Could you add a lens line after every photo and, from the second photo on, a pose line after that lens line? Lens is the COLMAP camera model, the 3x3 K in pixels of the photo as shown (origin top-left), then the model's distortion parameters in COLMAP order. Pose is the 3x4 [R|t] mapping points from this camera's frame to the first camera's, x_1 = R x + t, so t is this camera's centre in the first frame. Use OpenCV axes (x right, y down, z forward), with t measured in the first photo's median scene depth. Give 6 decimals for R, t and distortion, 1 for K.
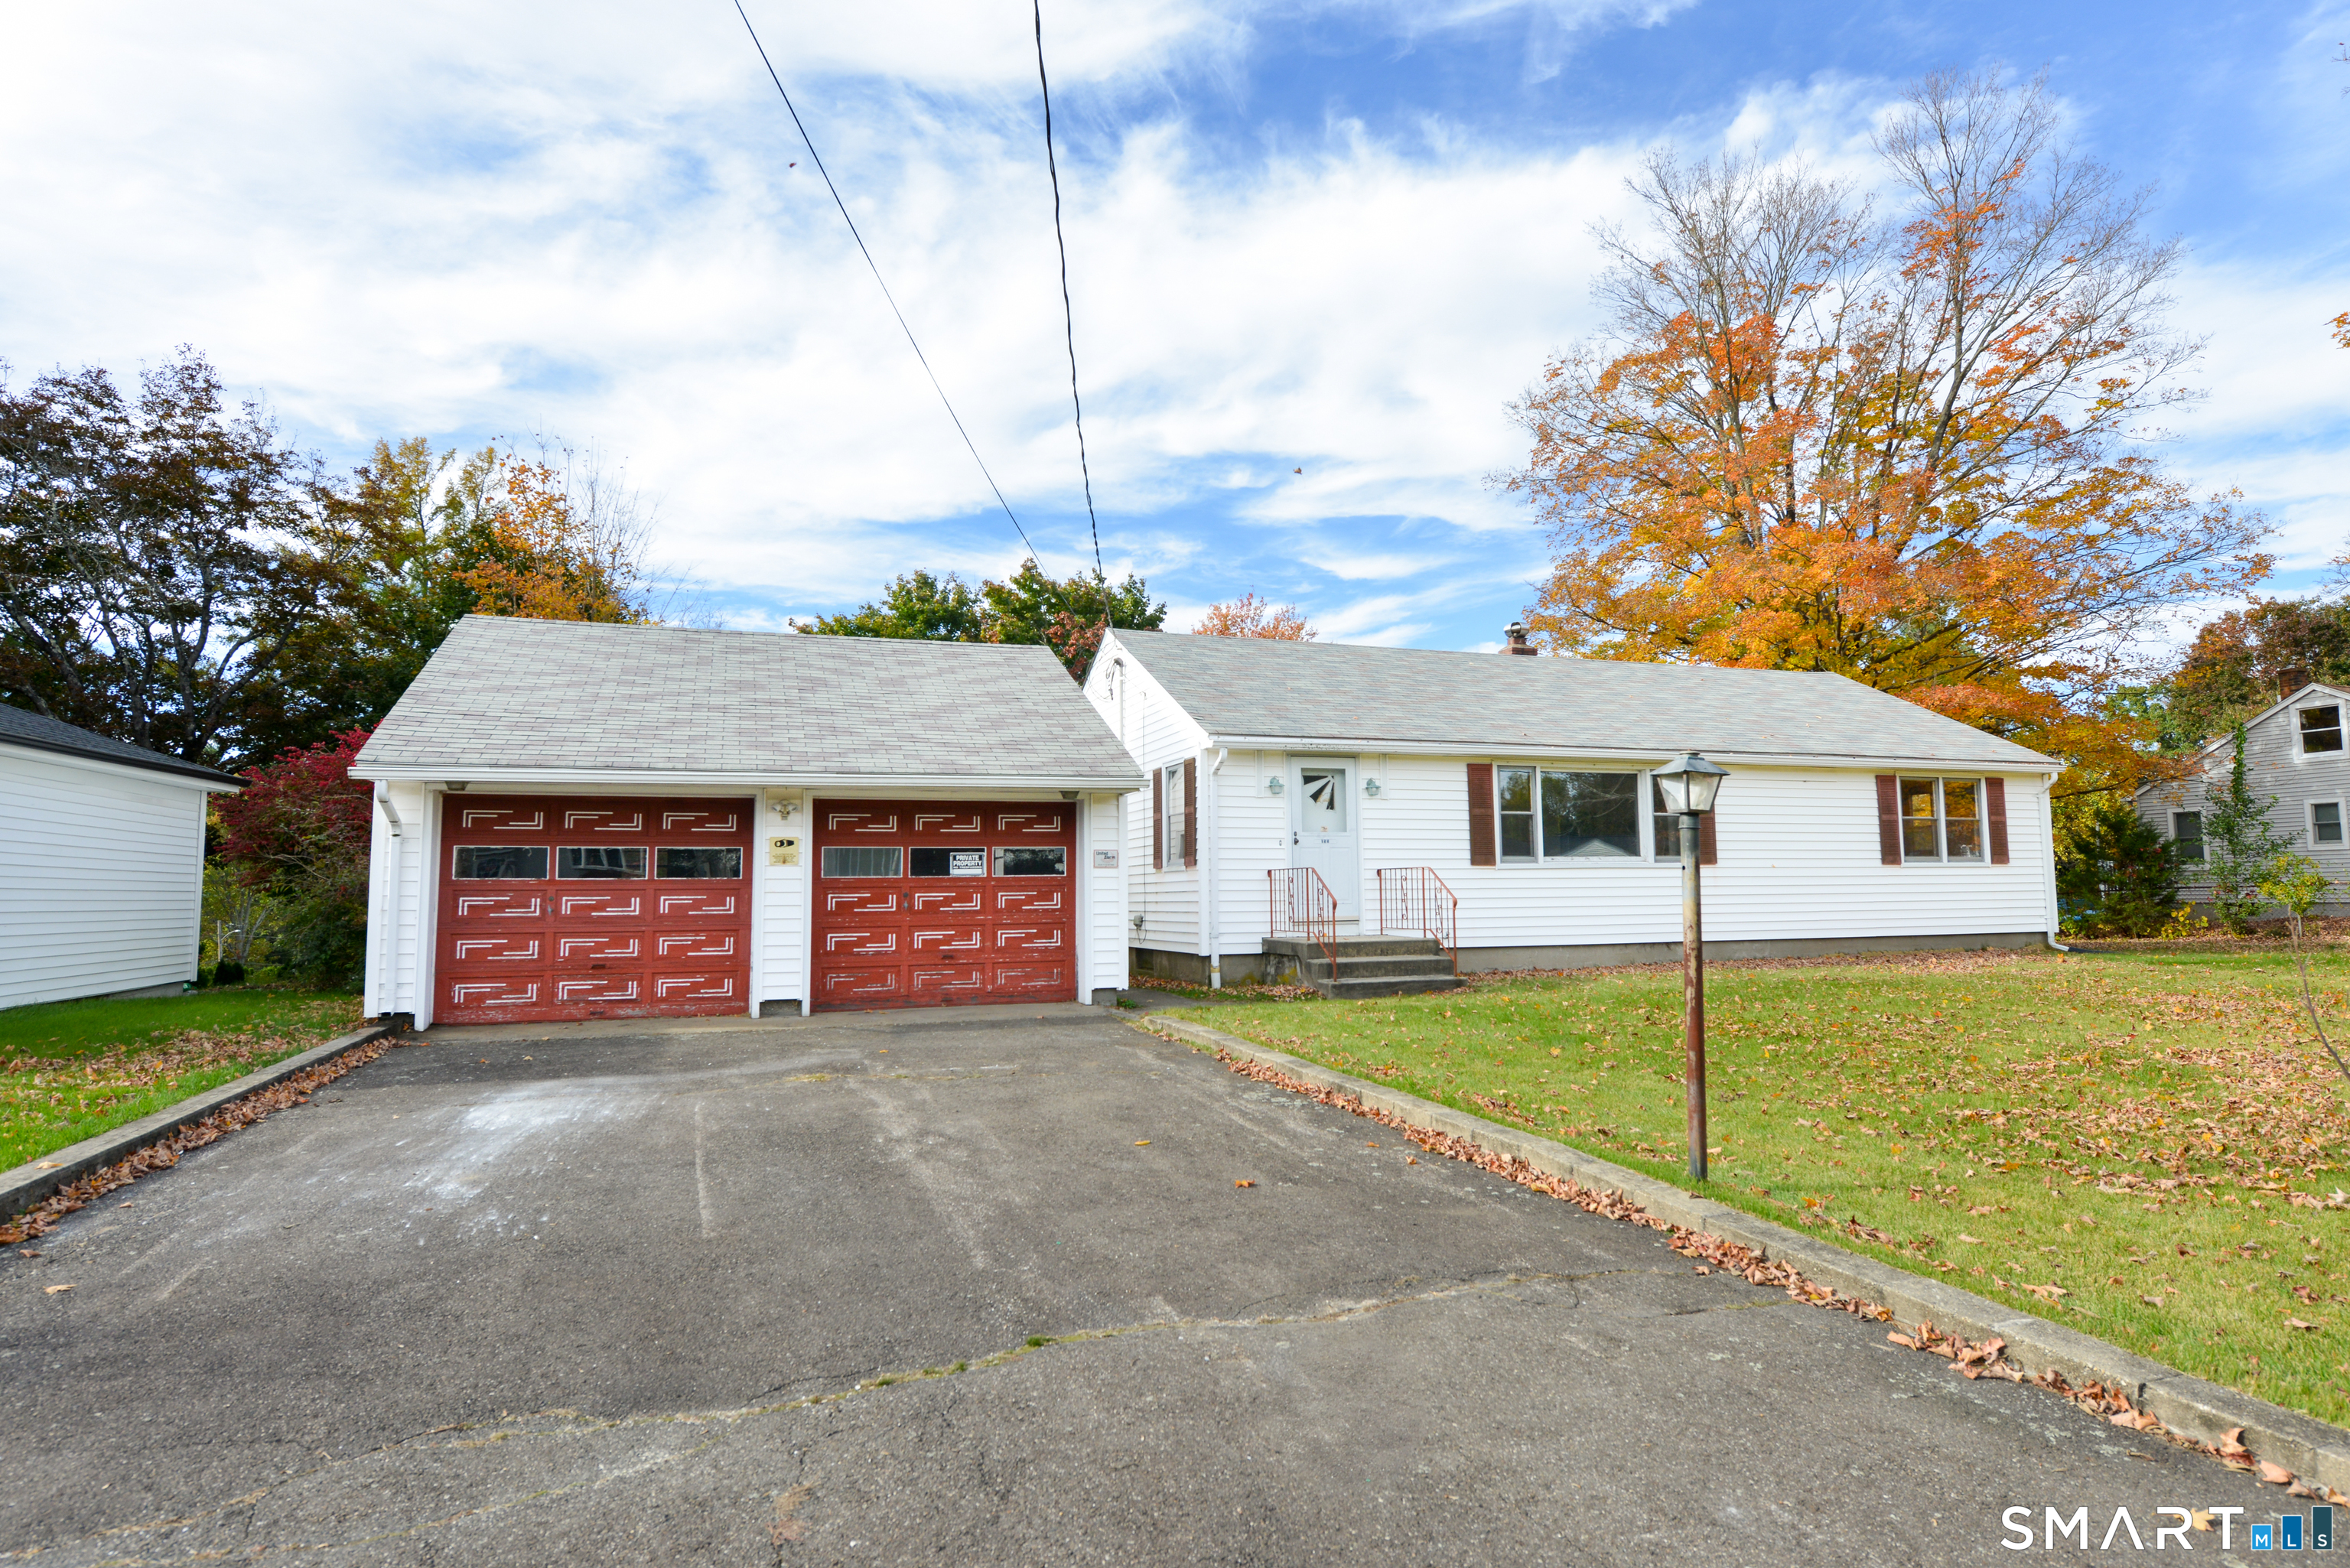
lens RADIAL K [[1262.9, 0, 1175.0], [0, 1262.9, 784.0], [0, 0, 1]] dist [0.003714, 0.000243]
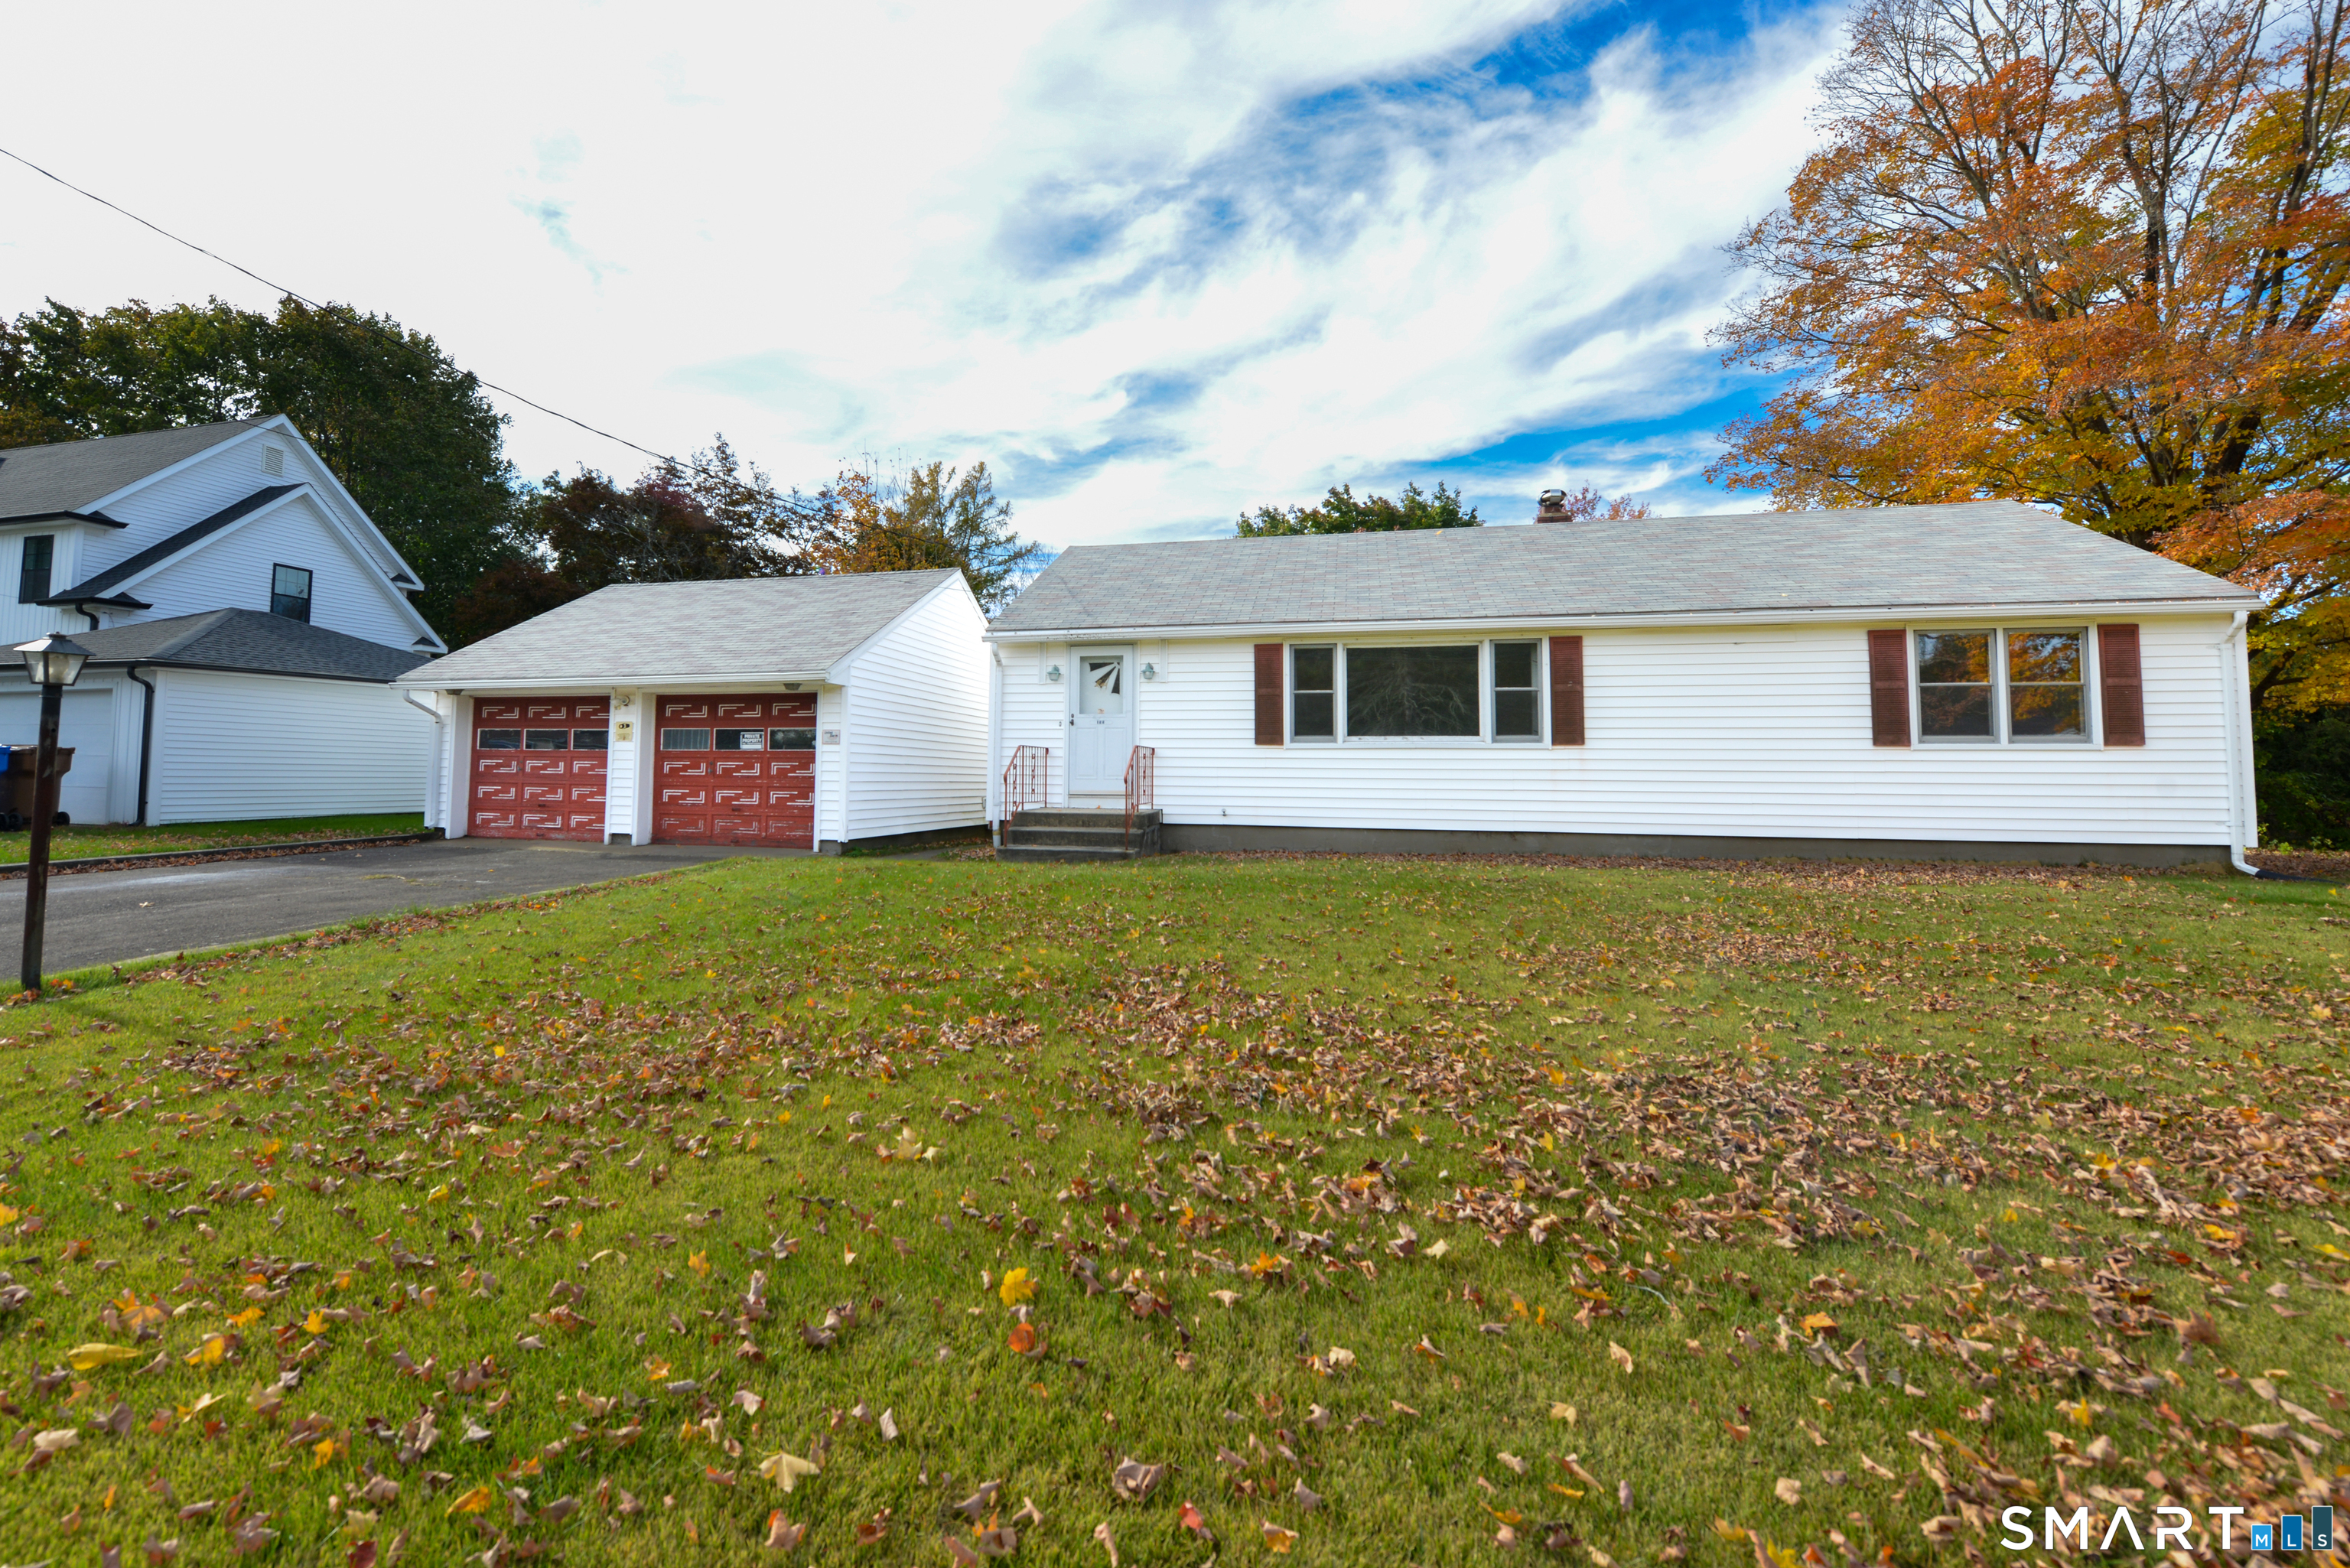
lens RADIAL K [[1026.7, 0, 1174.3], [0, 1026.7, 747.2], [0, 0, 1]] dist [-0.000390, -0.000227]
pose [[0.828803, 0.004621, -0.559521, 0.664540], [0.030009, 0.998160, 0.052695, 0.021533], [0.558734, -0.060465, 0.827140, 0.290622]]
